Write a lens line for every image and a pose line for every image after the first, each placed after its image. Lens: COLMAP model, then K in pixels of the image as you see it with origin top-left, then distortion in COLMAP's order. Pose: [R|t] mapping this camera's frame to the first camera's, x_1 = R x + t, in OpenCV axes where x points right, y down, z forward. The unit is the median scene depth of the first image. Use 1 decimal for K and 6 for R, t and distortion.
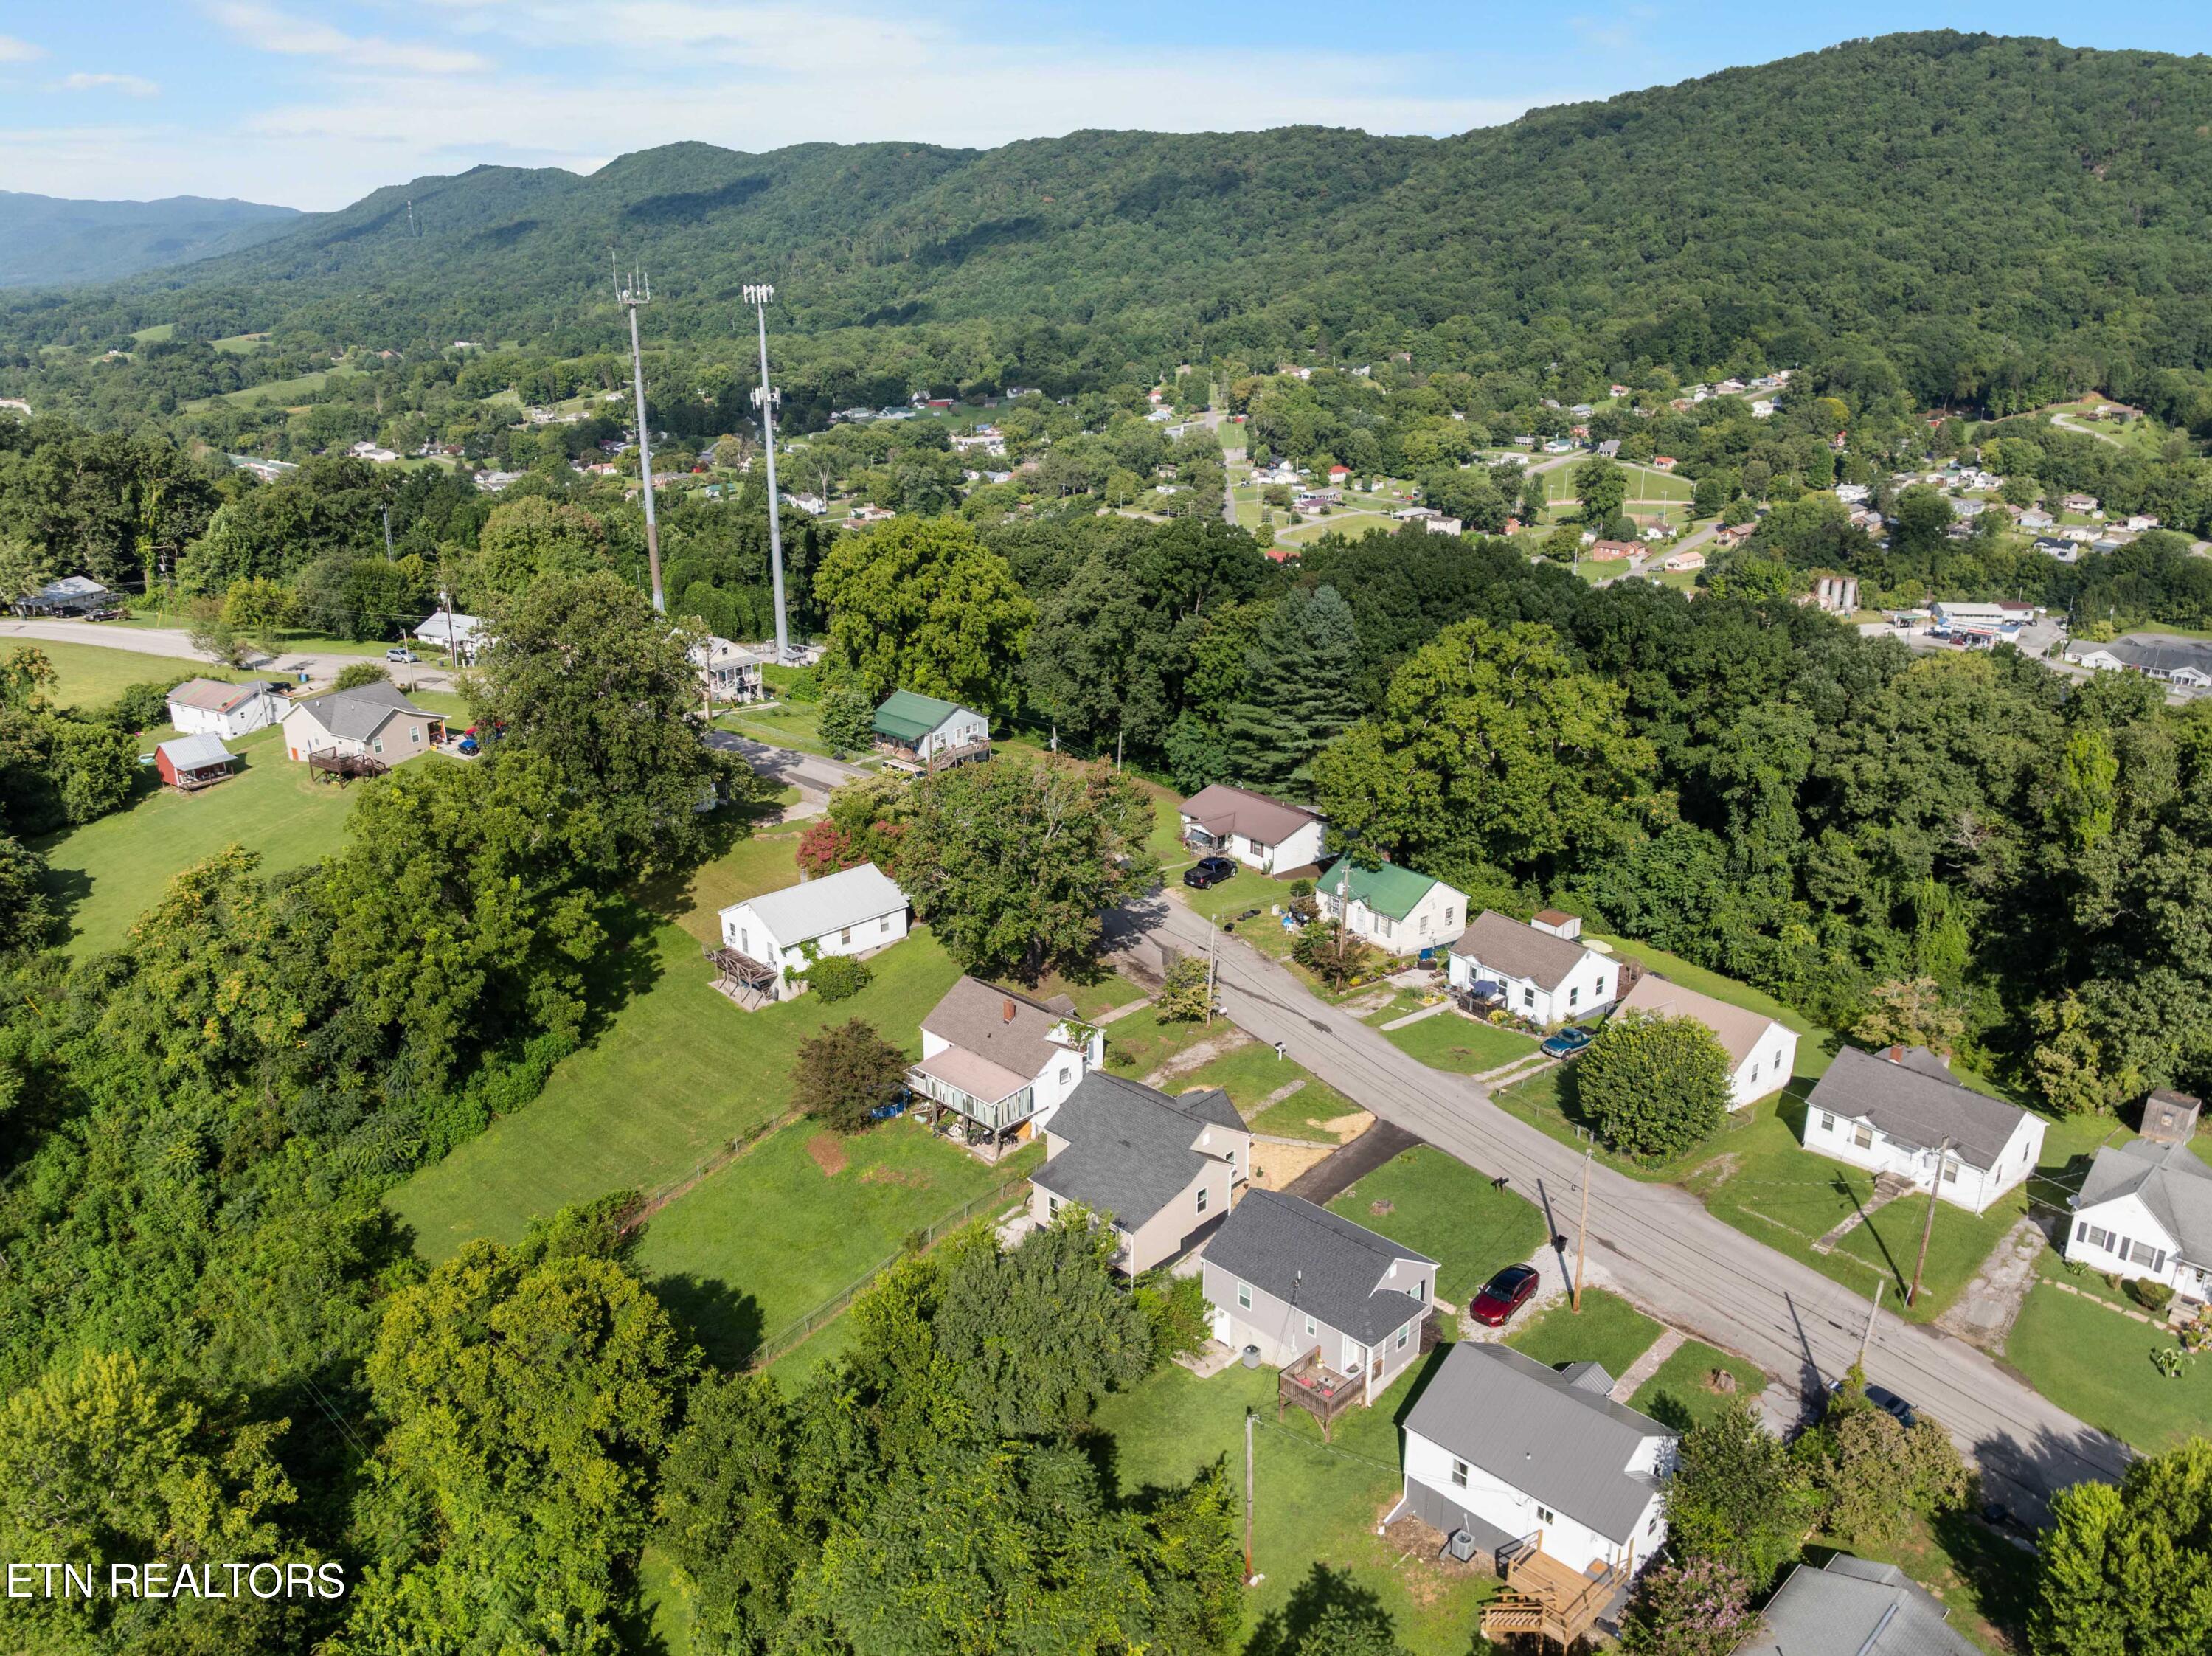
lens RADIAL K [[1672.1, 0, 1106.0], [0, 1672.1, 828.0], [0, 0, 1]] dist [-0.060358, 0.035208]
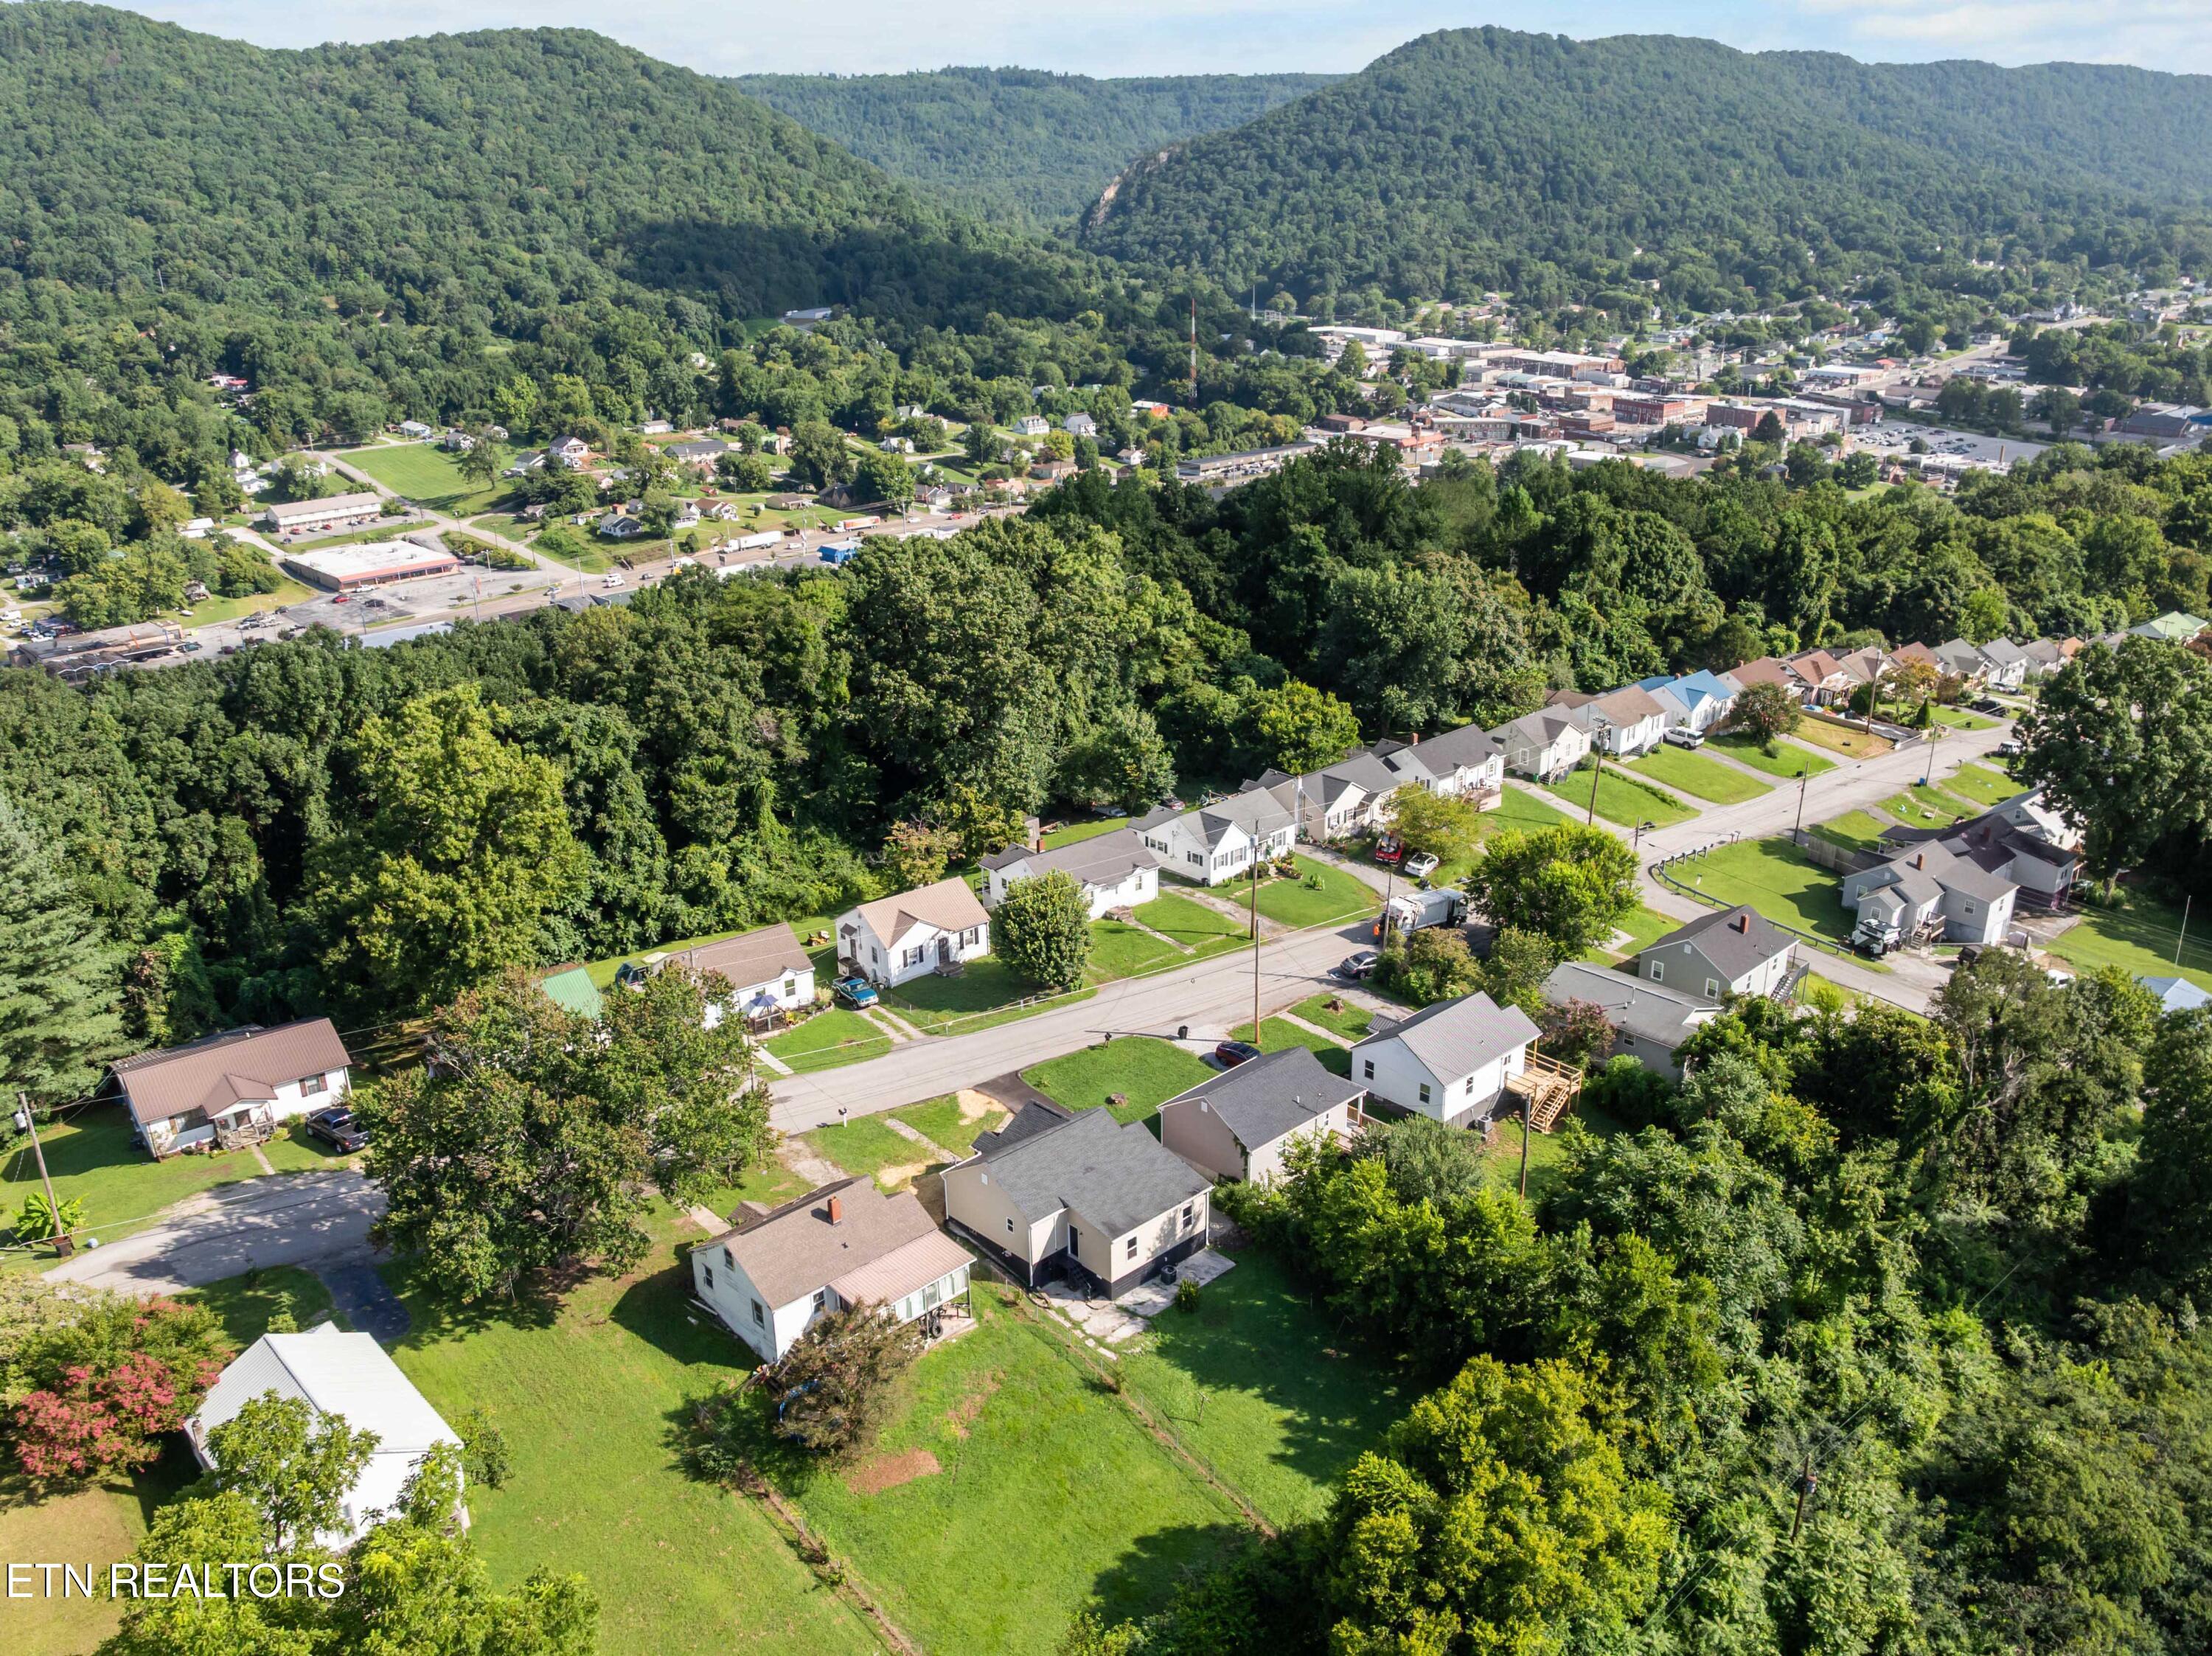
lens RADIAL K [[1820.1, 0, 1150.5], [0, 1820.1, 878.5], [0, 0, 1]] dist [-0.036795, 0.000354]
pose [[0.004288, -0.366444, 0.930430, -0.113738], [0.339771, 0.875618, 0.343291, -0.039713], [-0.940498, 0.314661, 0.128261, 0.091018]]
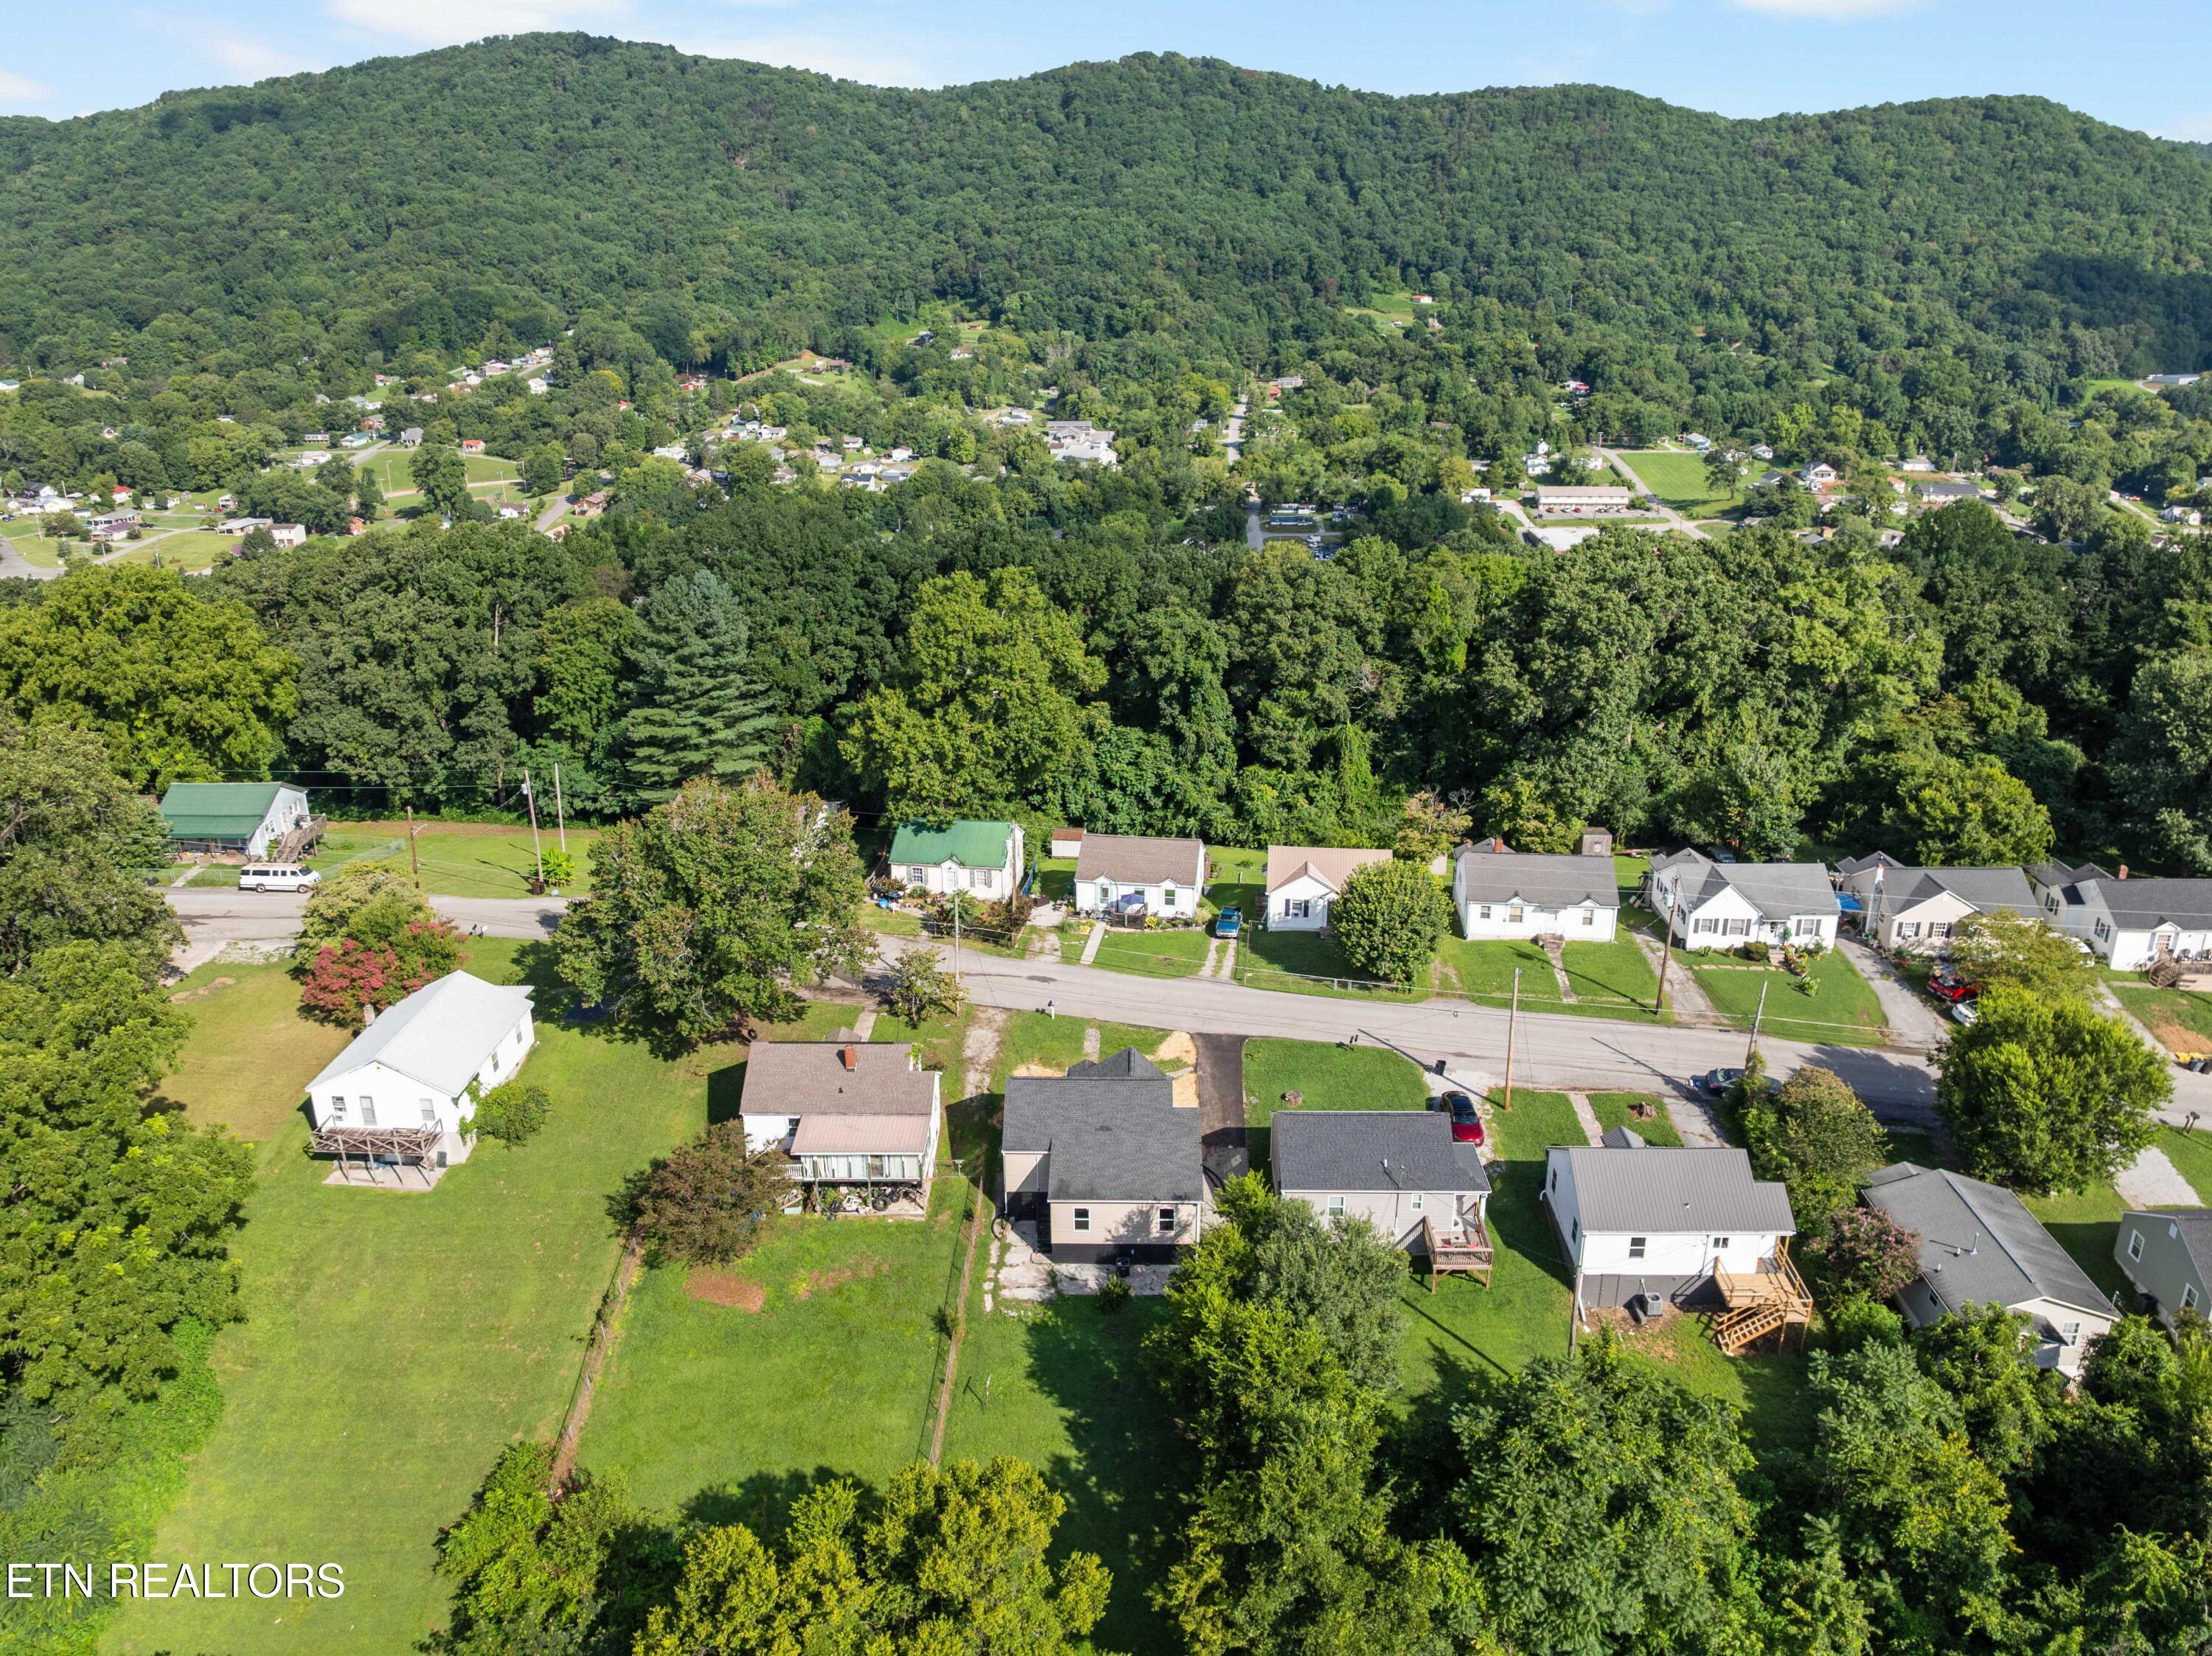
lens RADIAL K [[1612.0, 0, 1097.1], [0, 1612.0, 784.9], [0, 0, 1]] dist [-0.043438, 0.009349]
pose [[0.724953, -0.223646, 0.651479, -0.066173], [0.227987, 0.970419, 0.079435, -0.009454], [-0.649973, 0.090942, 0.754496, 0.033498]]
